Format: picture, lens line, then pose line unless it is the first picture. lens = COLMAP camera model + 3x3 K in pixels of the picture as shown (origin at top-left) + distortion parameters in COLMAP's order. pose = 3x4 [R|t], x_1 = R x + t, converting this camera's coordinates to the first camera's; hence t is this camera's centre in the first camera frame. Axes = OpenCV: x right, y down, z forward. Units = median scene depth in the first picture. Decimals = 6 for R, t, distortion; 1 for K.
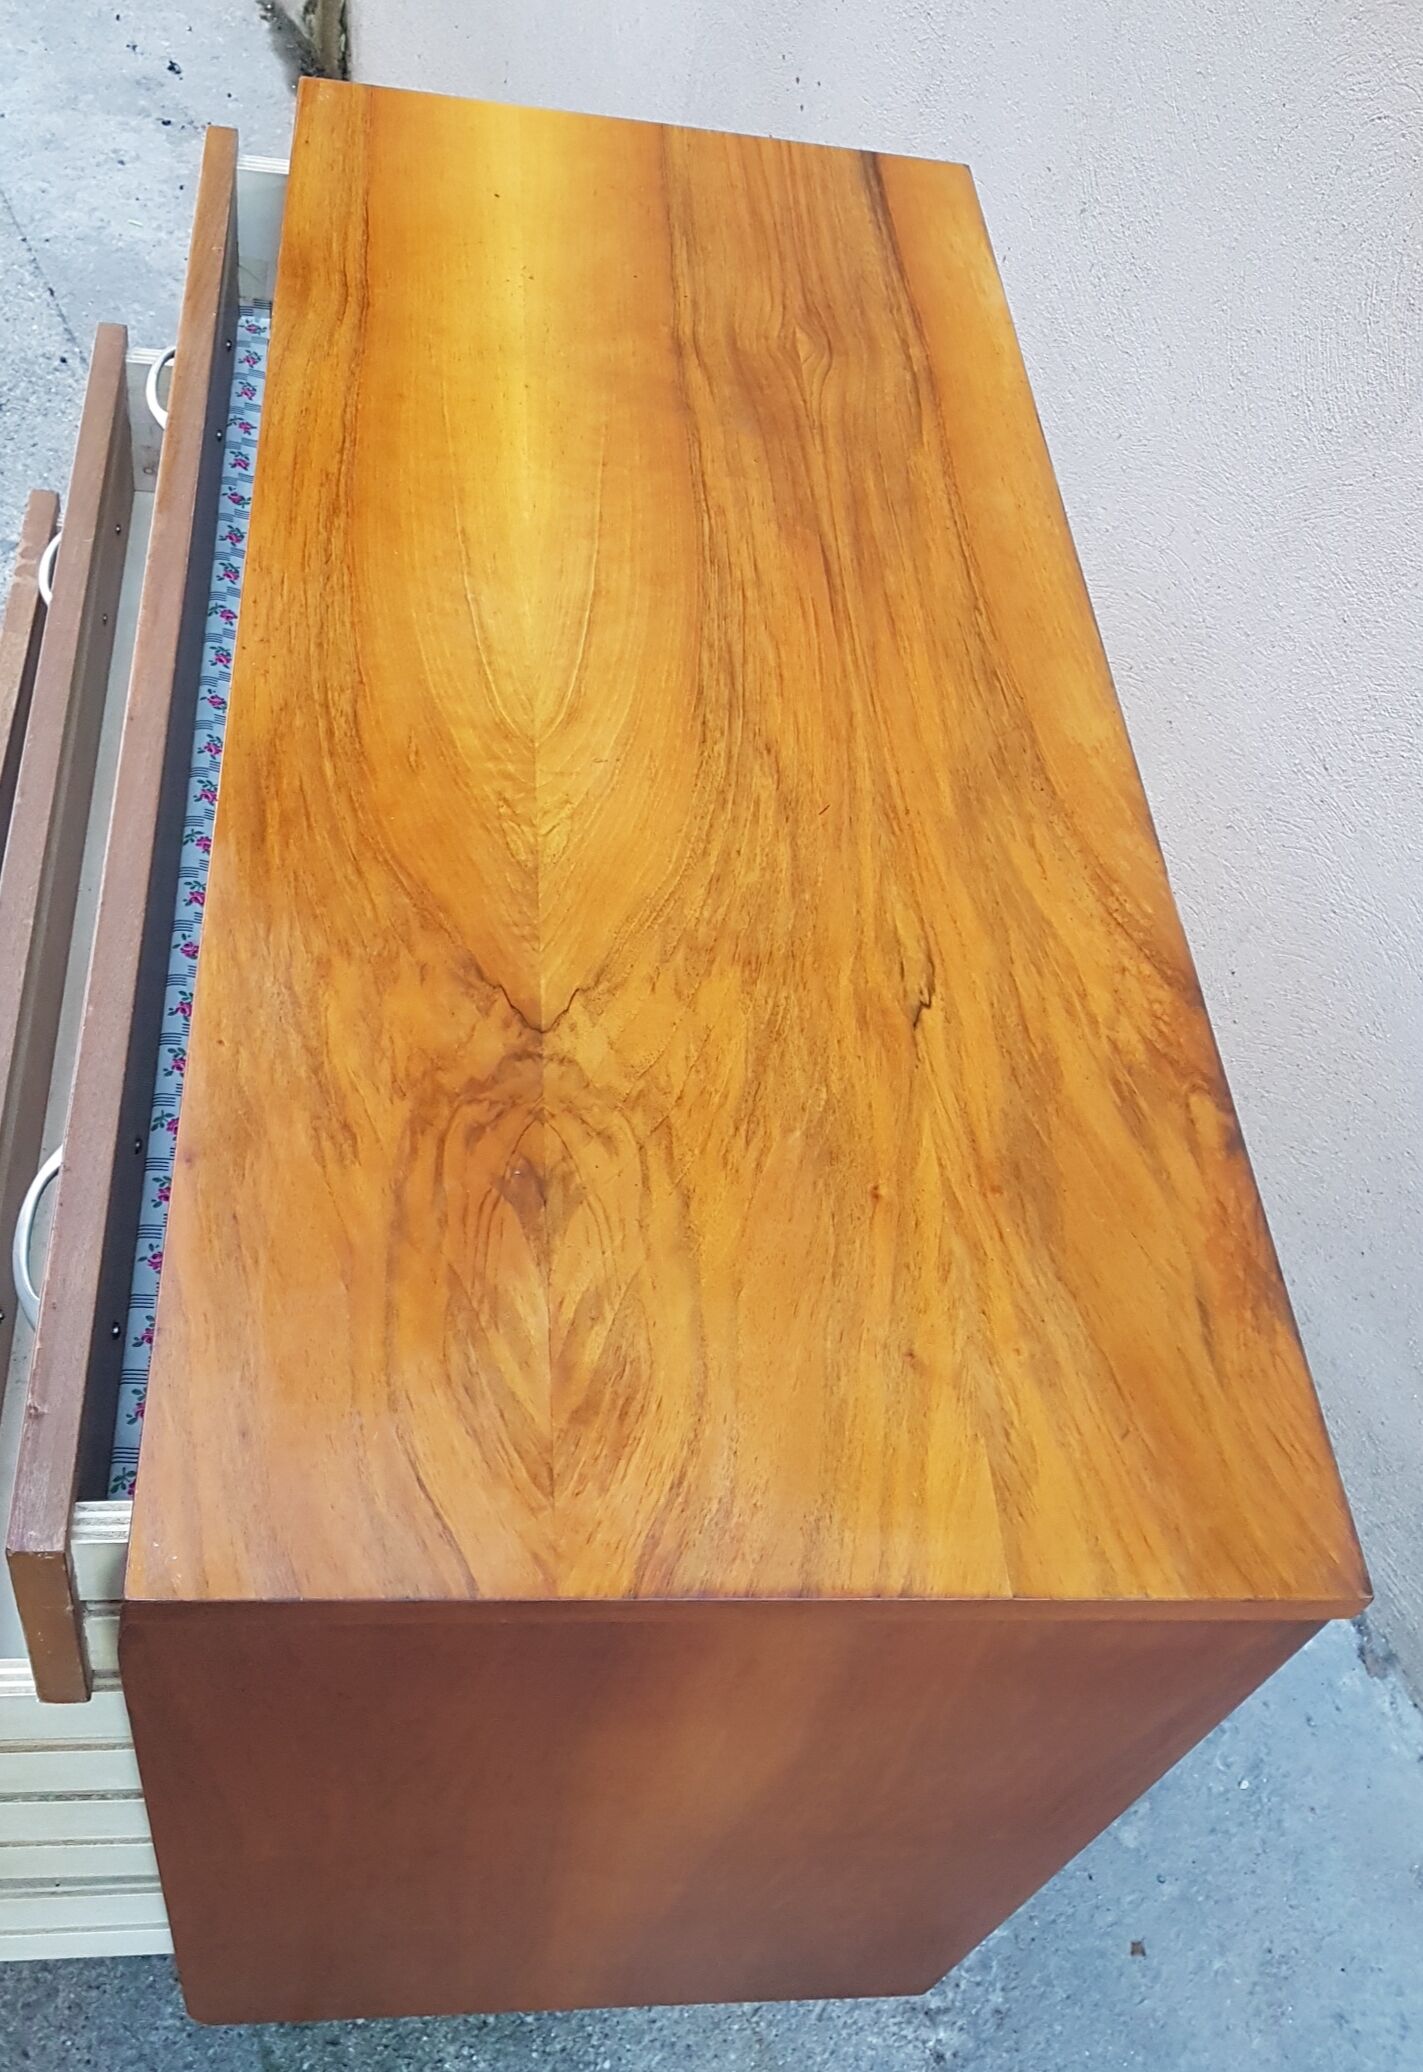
lens RADIAL K [[1904.2, 0, 711.8], [0, 1904.2, 1036.6], [0, 0, 1]] dist [0.020128, 0.000000]
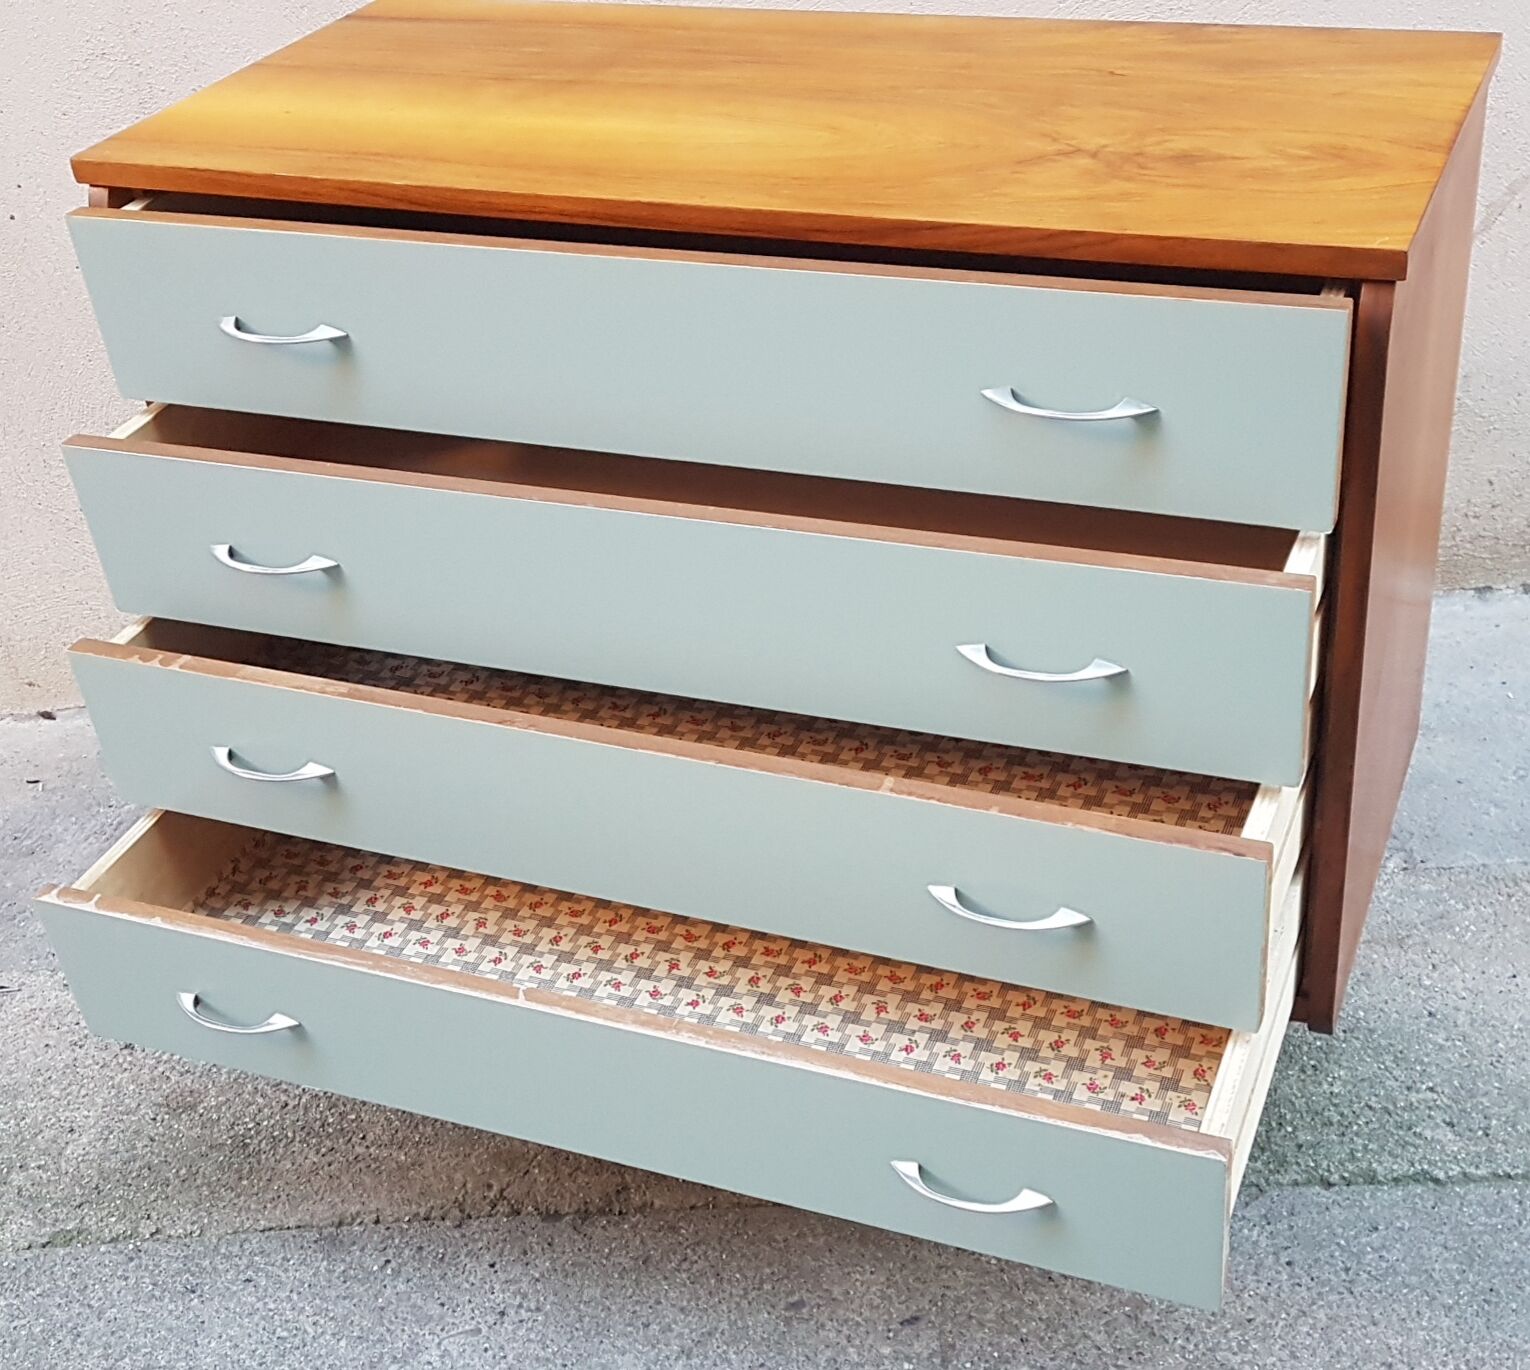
lens RADIAL K [[2033.9, 0, 765.5], [0, 2033.9, 685.4], [0, 0, 1]] dist [-0.027515, 0.000000]
pose [[0.433008, -0.646096, 0.628542, -1.605365], [0.791806, 0.605861, 0.077300, -0.072484], [-0.430752, 0.464212, 0.773925, -0.047479]]
